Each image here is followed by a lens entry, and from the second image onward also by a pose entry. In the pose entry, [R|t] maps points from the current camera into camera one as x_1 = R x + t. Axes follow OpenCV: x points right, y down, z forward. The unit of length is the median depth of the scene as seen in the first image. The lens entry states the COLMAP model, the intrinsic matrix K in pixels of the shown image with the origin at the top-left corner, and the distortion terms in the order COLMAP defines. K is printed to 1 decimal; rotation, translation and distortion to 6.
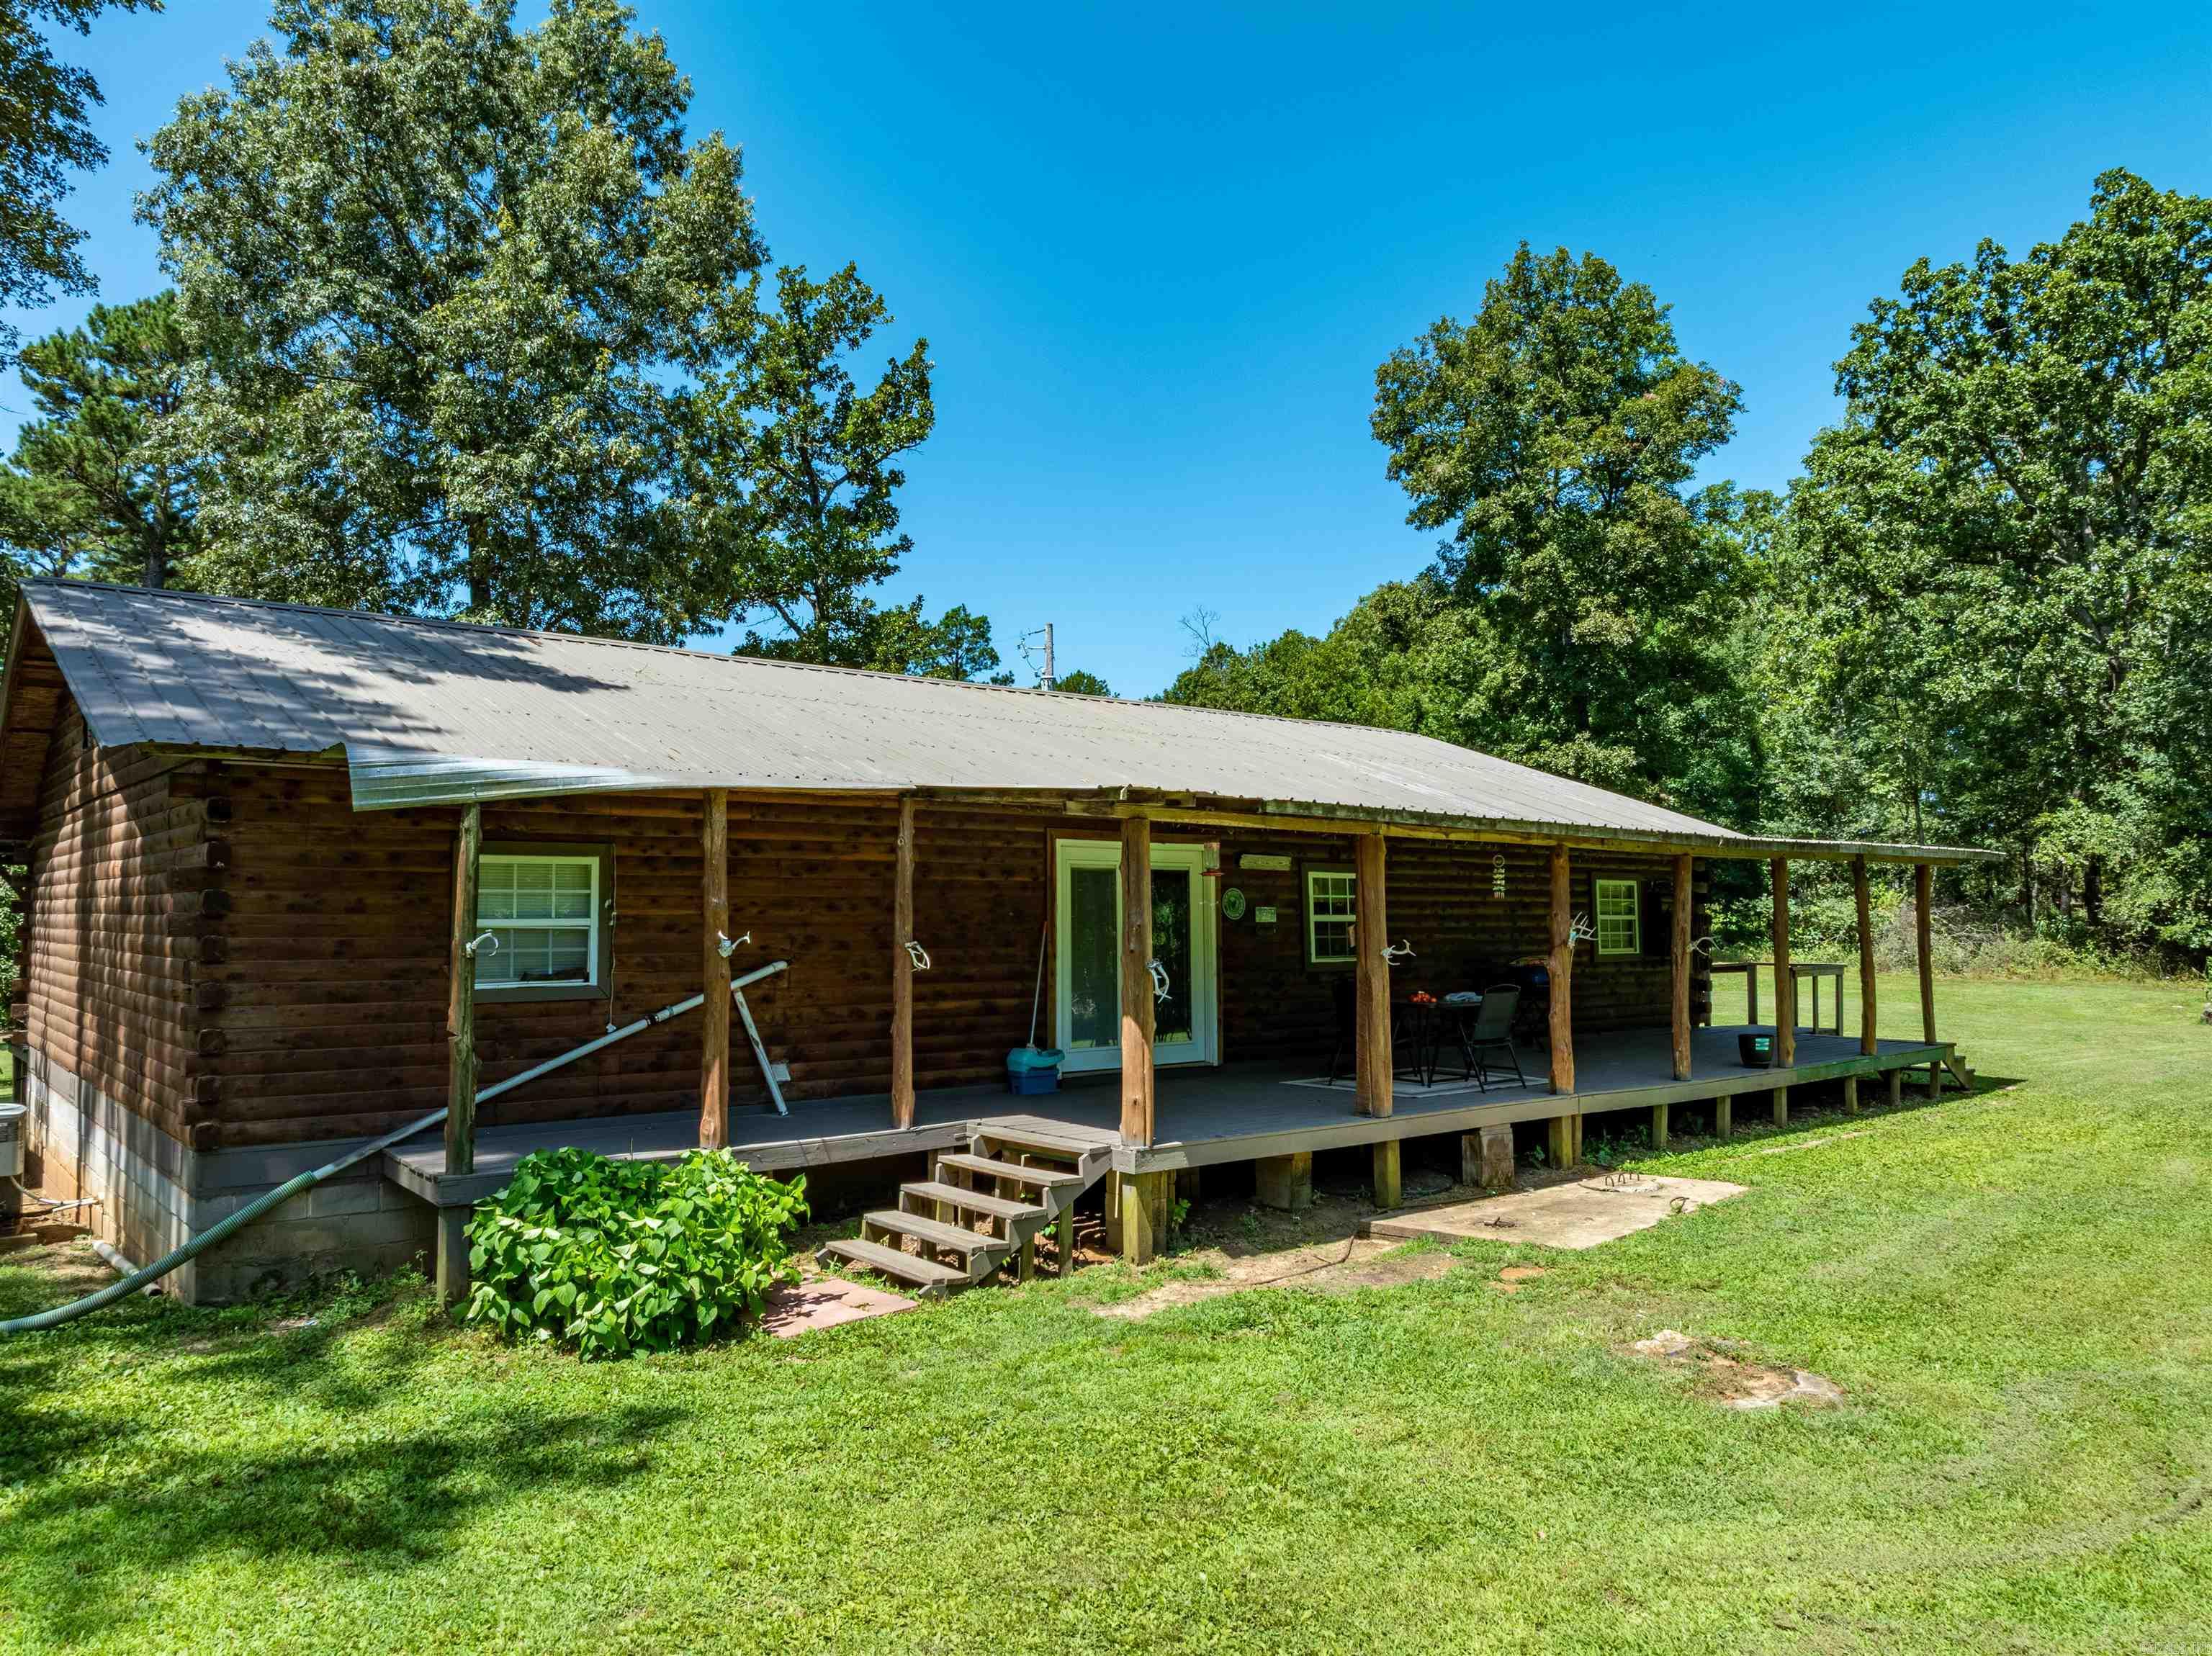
lens RADIAL K [[1543.2, 0, 1106.0], [0, 1543.2, 828.0], [0, 0, 1]] dist [-0.008359, -0.000974]
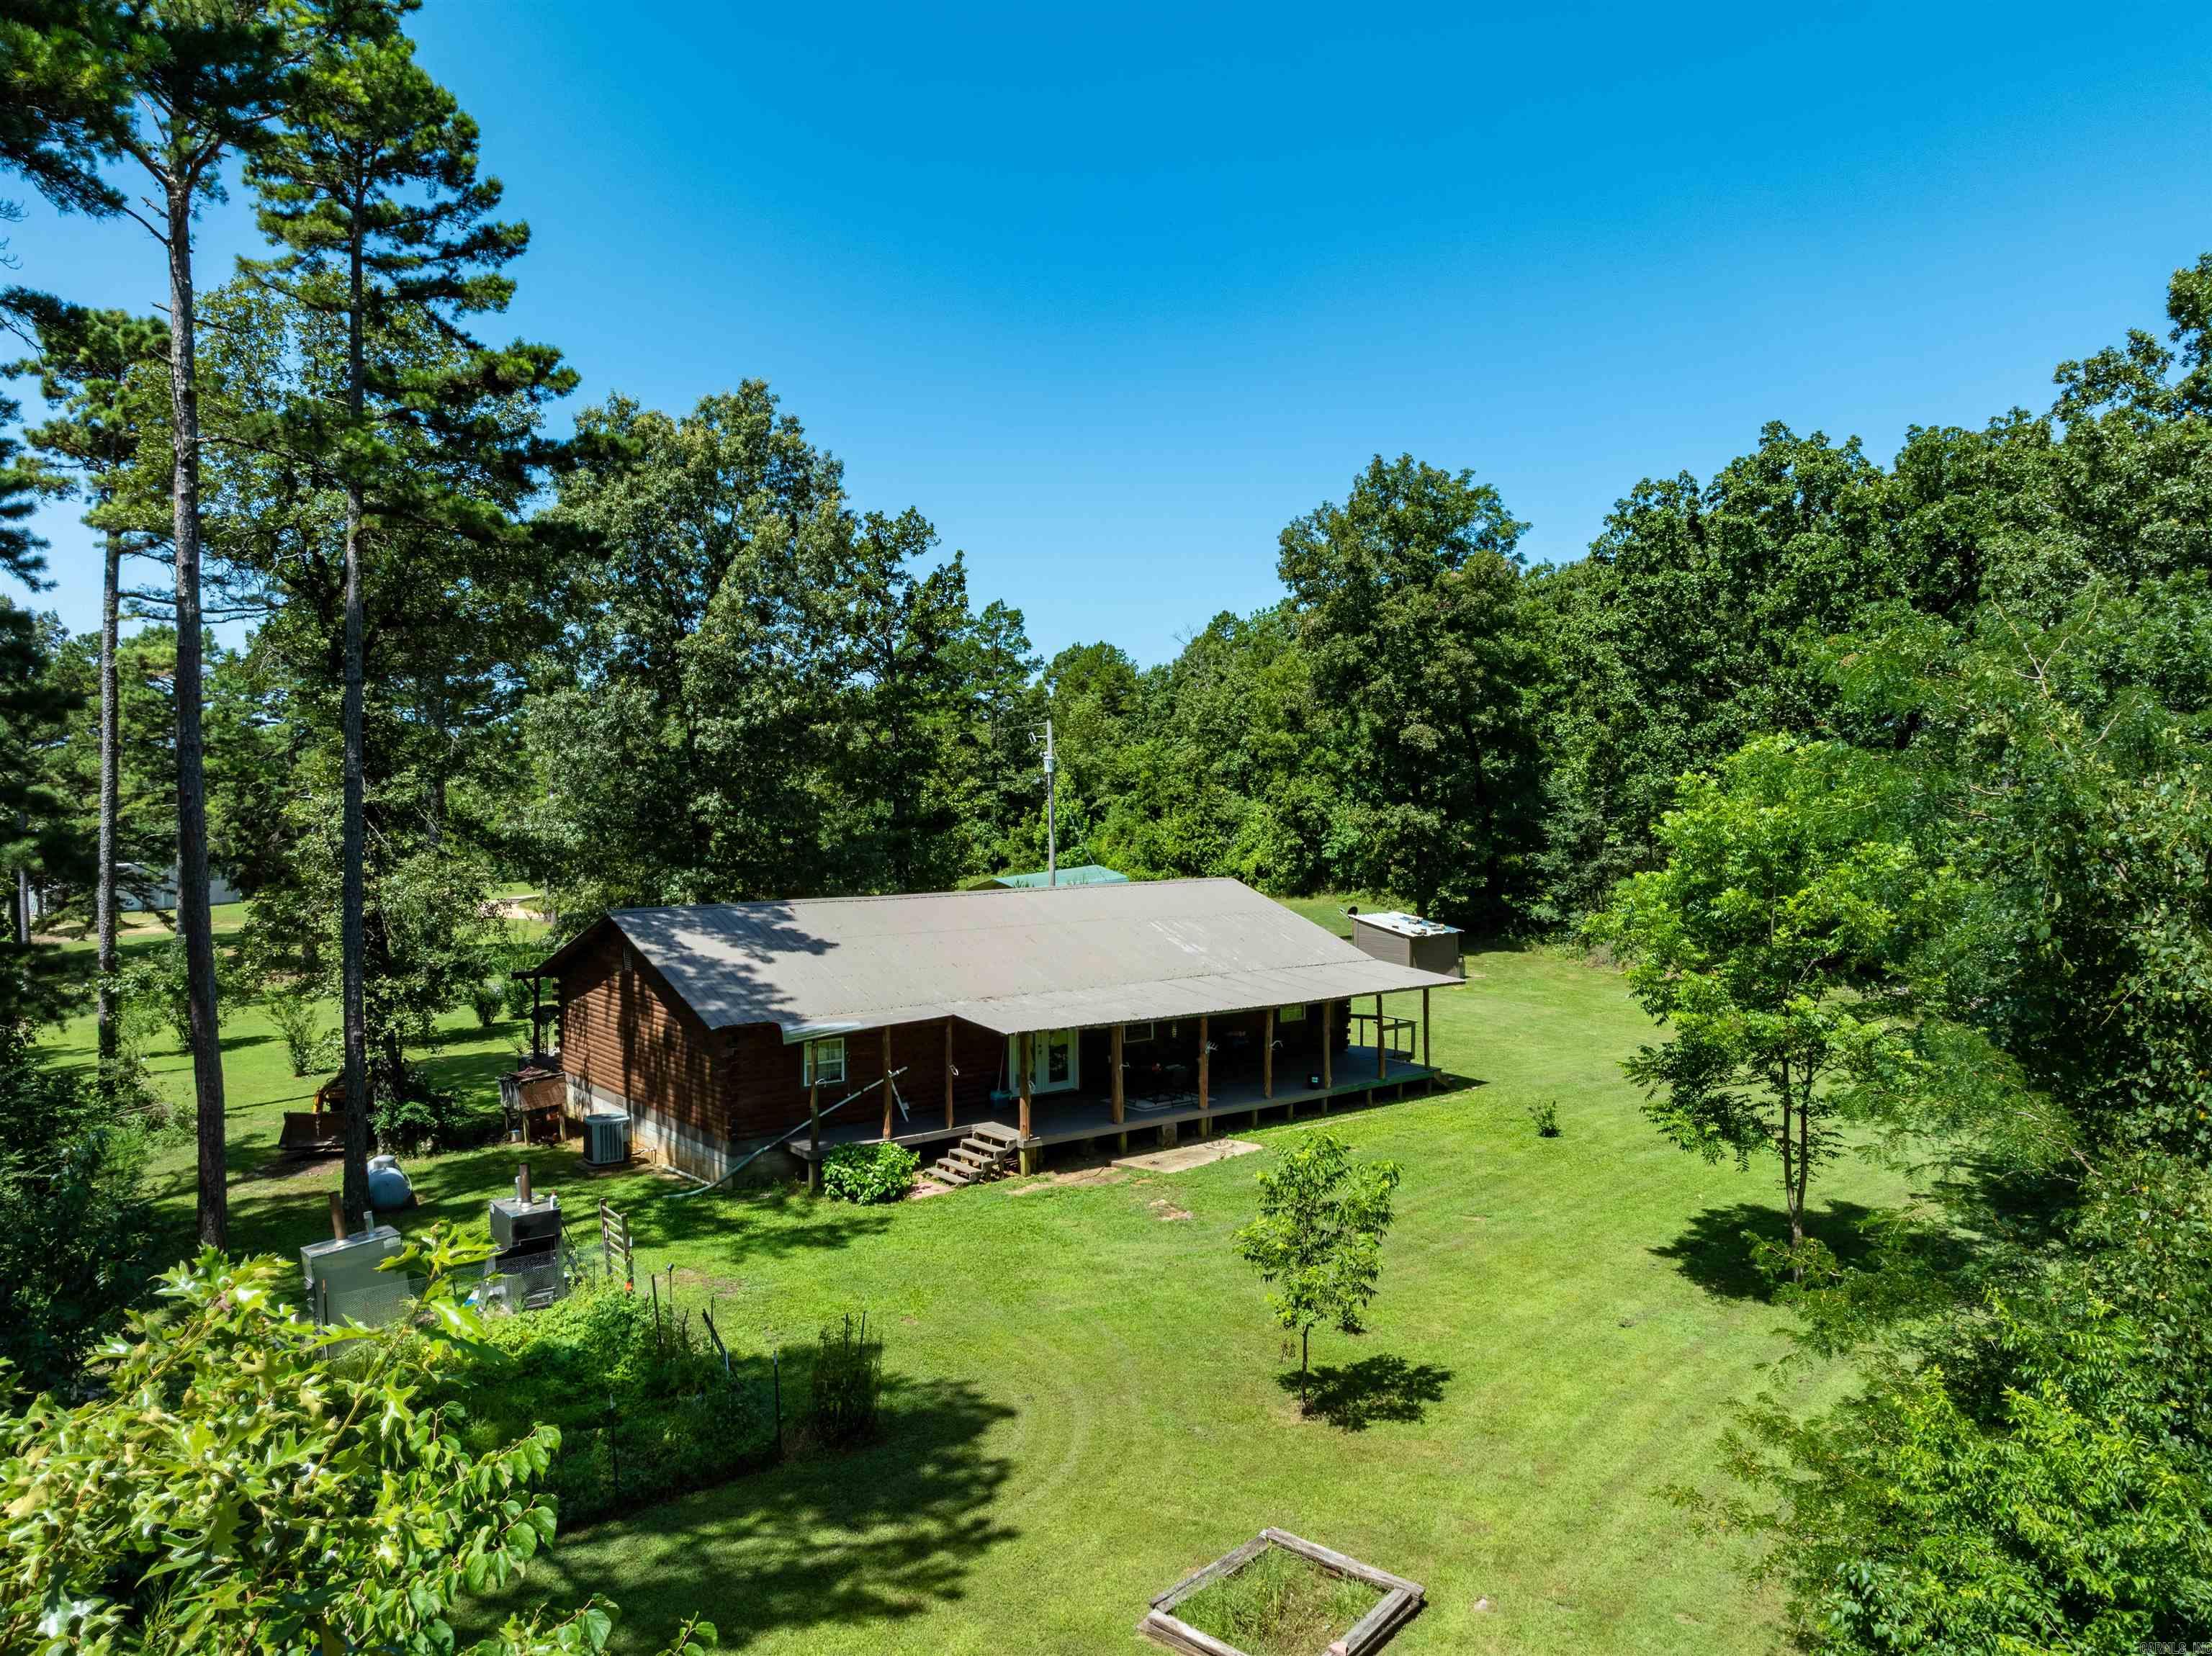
lens RADIAL K [[1543.2, 0, 1106.0], [0, 1543.2, 828.0], [0, 0, 1]] dist [-0.008359, -0.000974]
pose [[0.999428, -0.000798, -0.033800, 0.263252], [0.003665, 0.996387, 0.084848, -0.618608], [0.033611, -0.084923, 0.995820, -1.843929]]
